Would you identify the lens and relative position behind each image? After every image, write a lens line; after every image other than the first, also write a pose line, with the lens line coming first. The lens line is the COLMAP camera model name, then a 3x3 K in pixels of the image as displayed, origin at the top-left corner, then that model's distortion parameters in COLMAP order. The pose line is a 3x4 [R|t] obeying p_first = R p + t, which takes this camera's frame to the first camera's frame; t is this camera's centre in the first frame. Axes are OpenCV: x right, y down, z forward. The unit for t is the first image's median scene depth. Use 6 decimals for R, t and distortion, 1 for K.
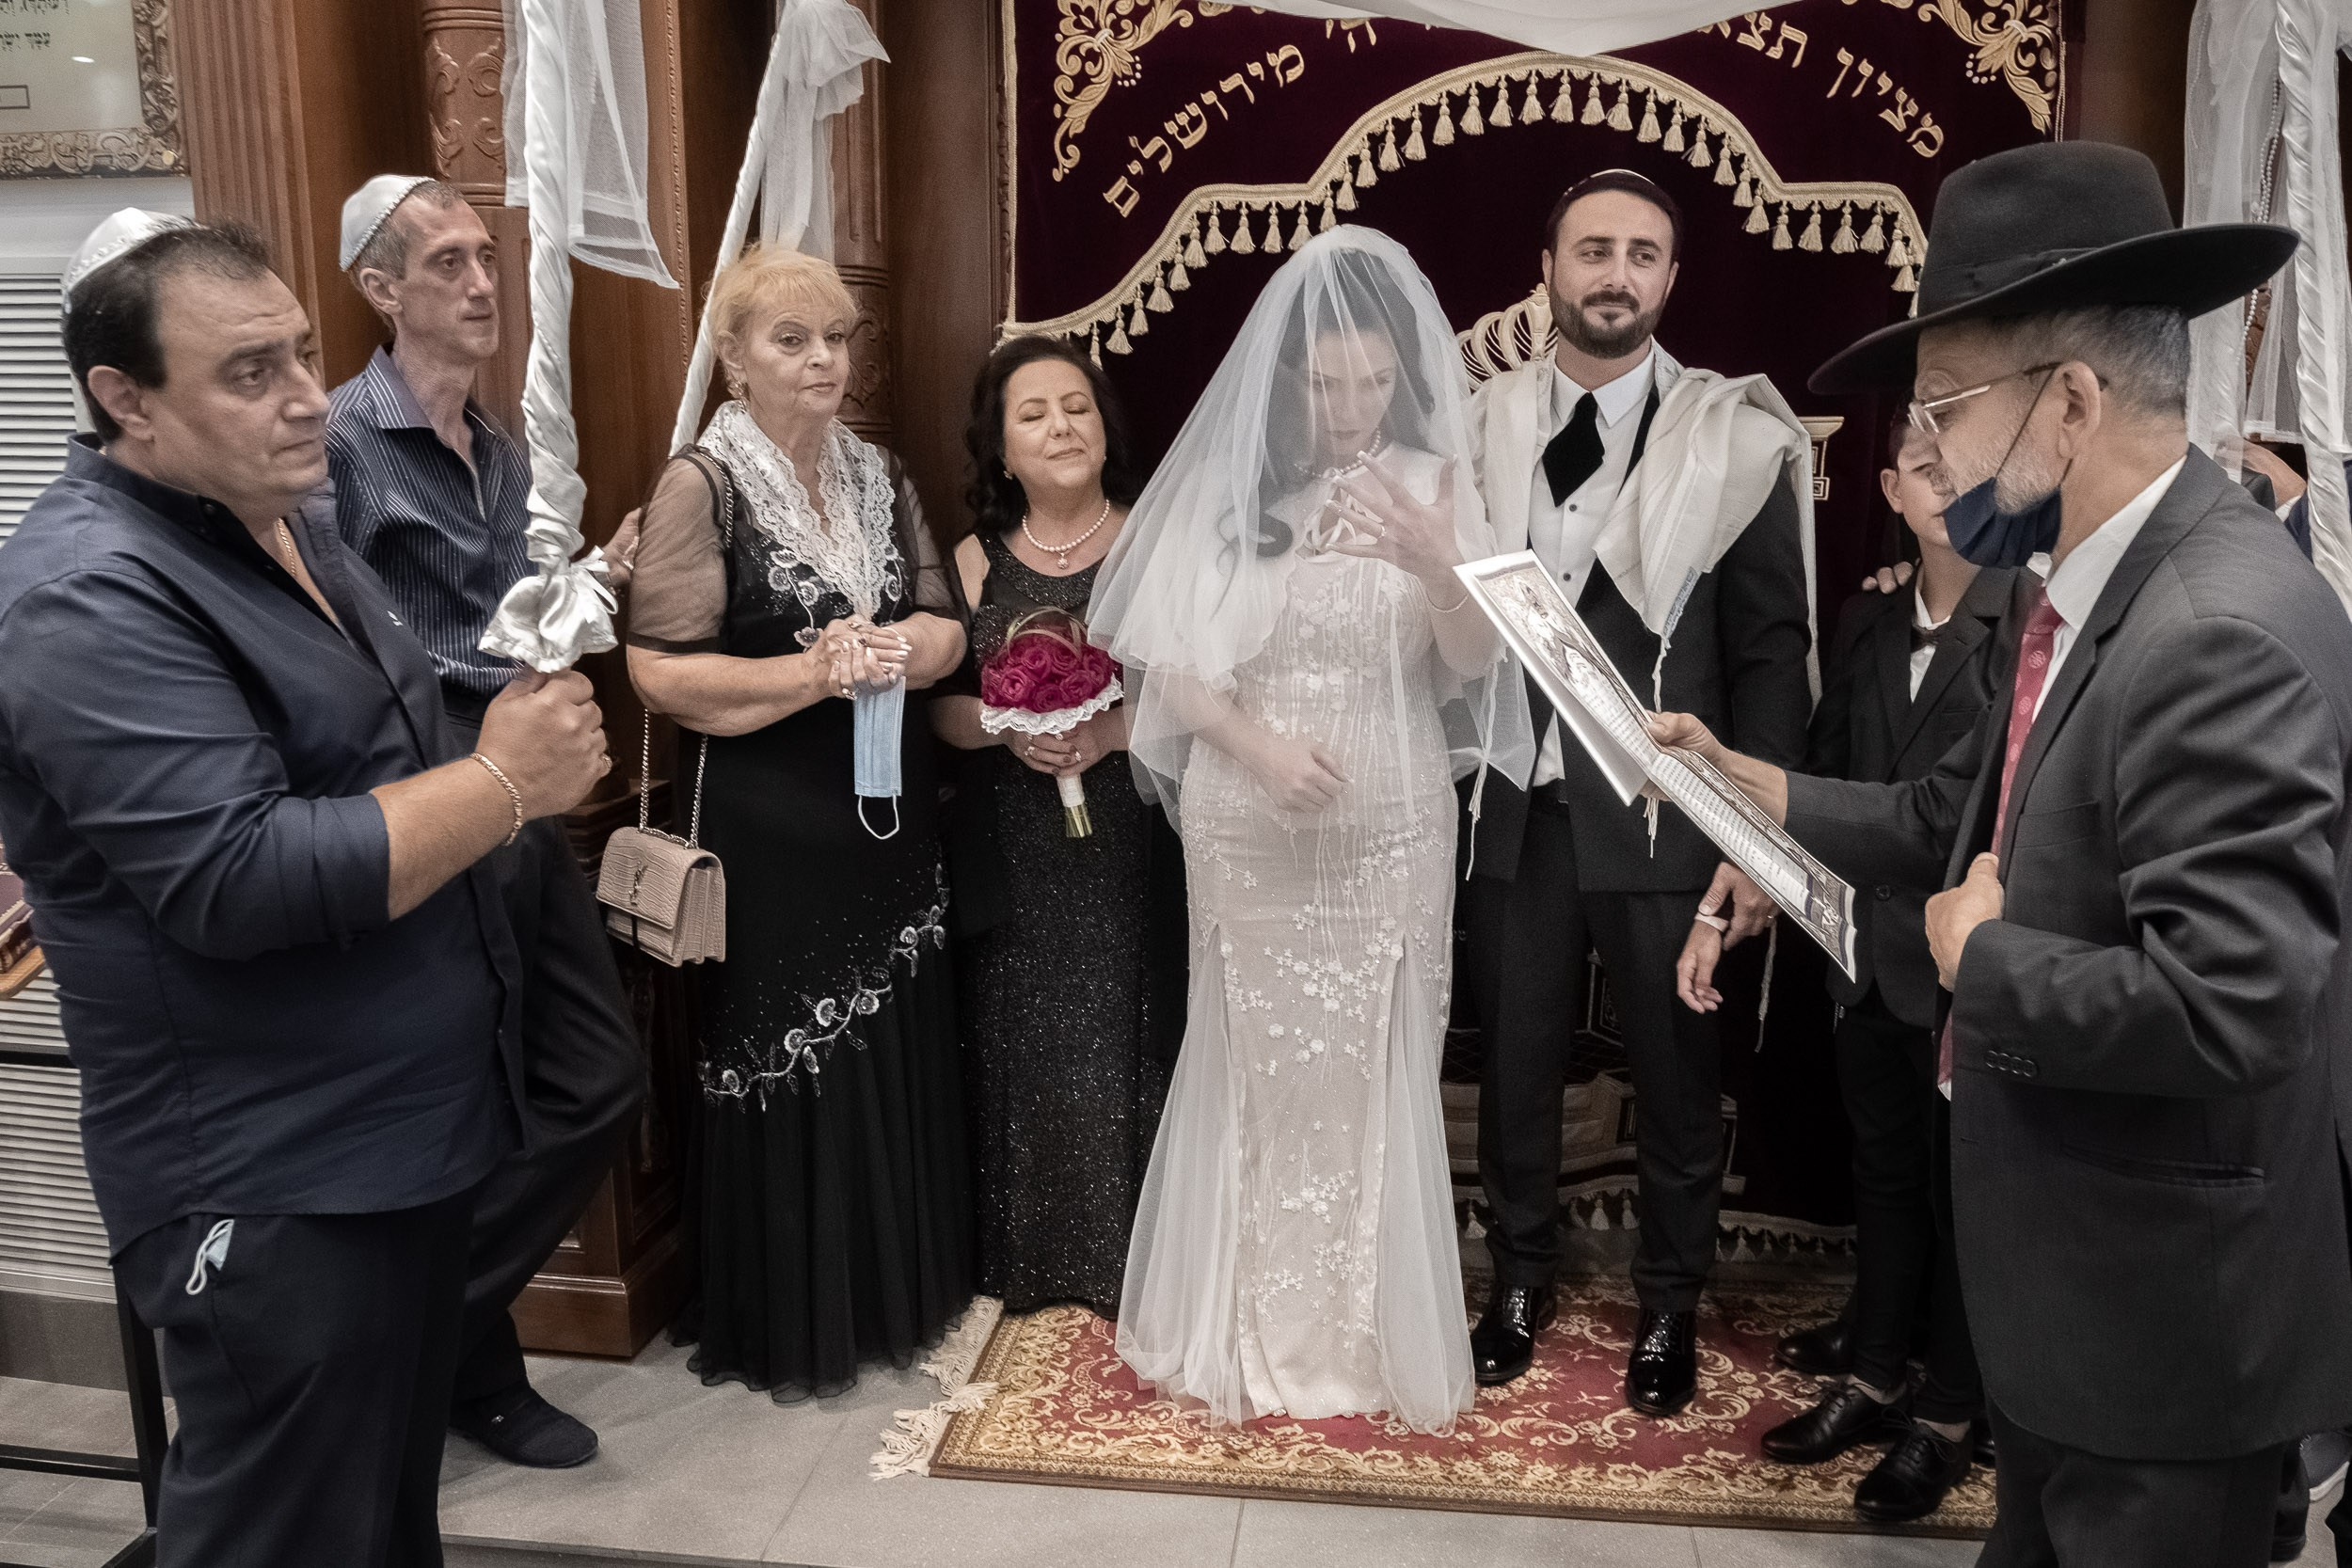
lens RADIAL K [[1772.4, 0, 1196.2], [0, 1772.4, 849.1], [0, 0, 1]] dist [-0.036184, 0.013969]
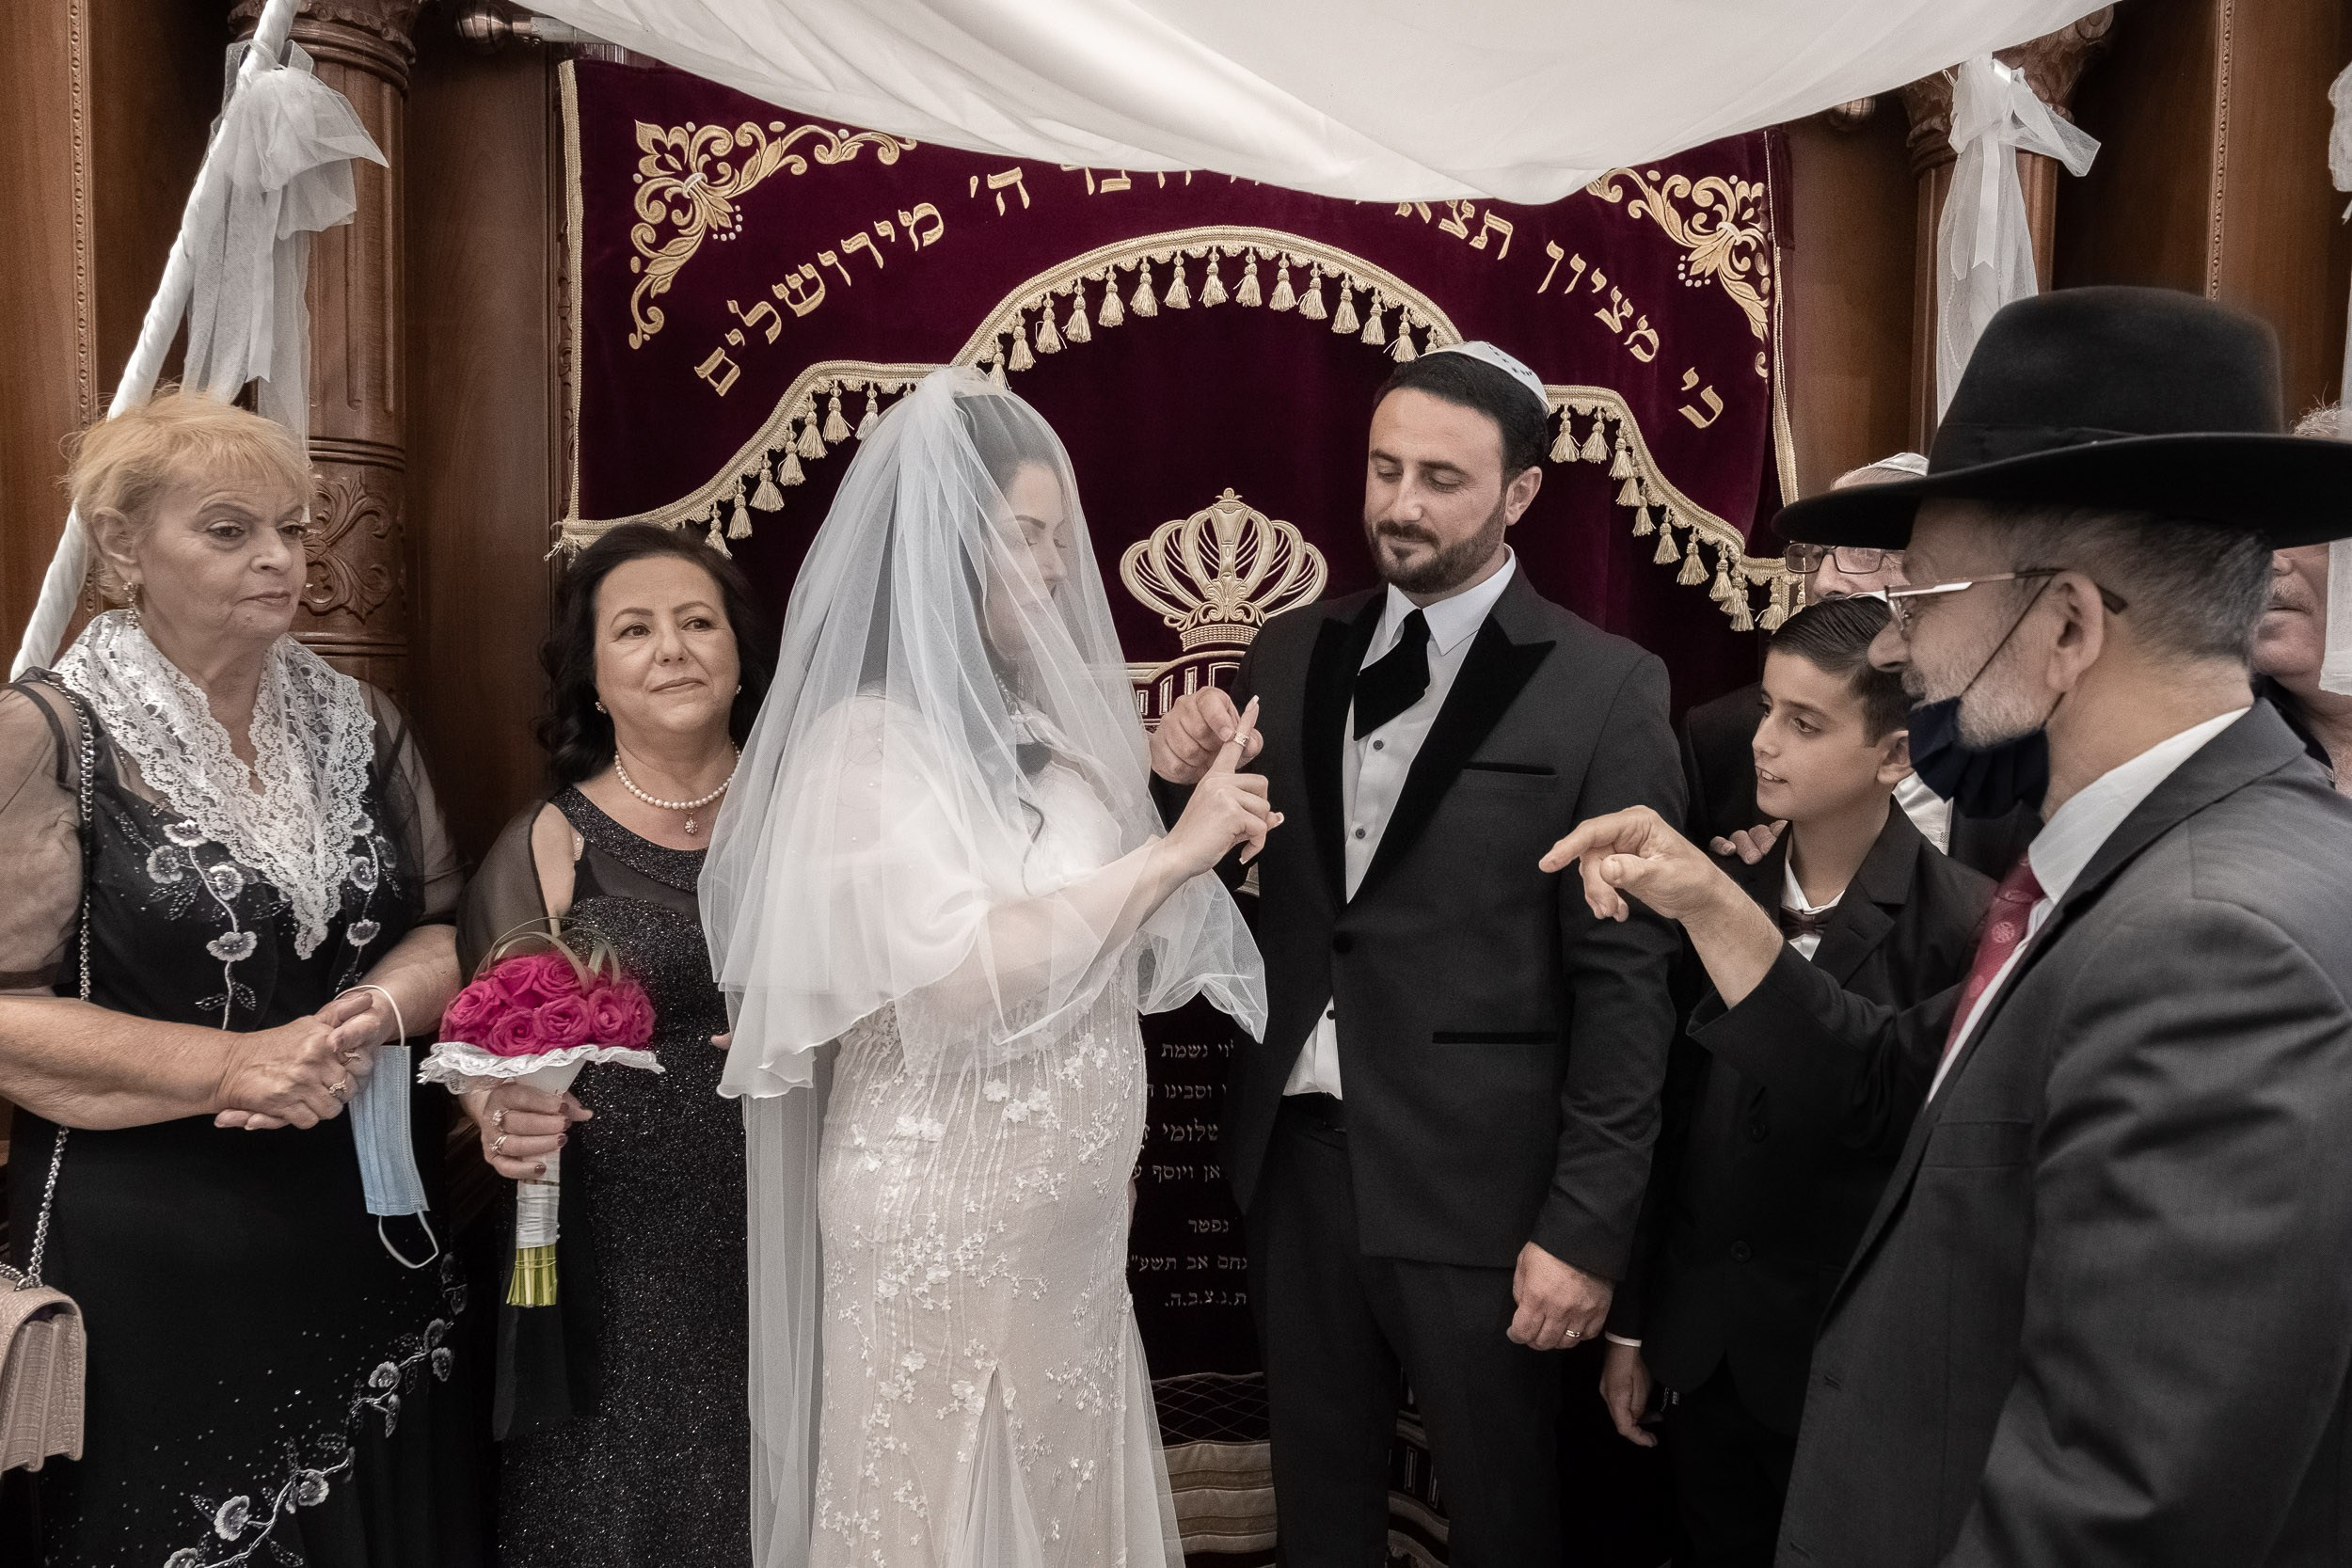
lens RADIAL K [[1668.9, 0, 1223.1], [0, 1668.9, 798.4], [0, 0, 1]] dist [-0.034898, 0.017824]
pose [[0.974656, -0.011072, 0.223433, 0.011458], [0.044184, 0.988627, -0.143749, -0.058456], [-0.219300, 0.149978, 0.964061, 0.253062]]
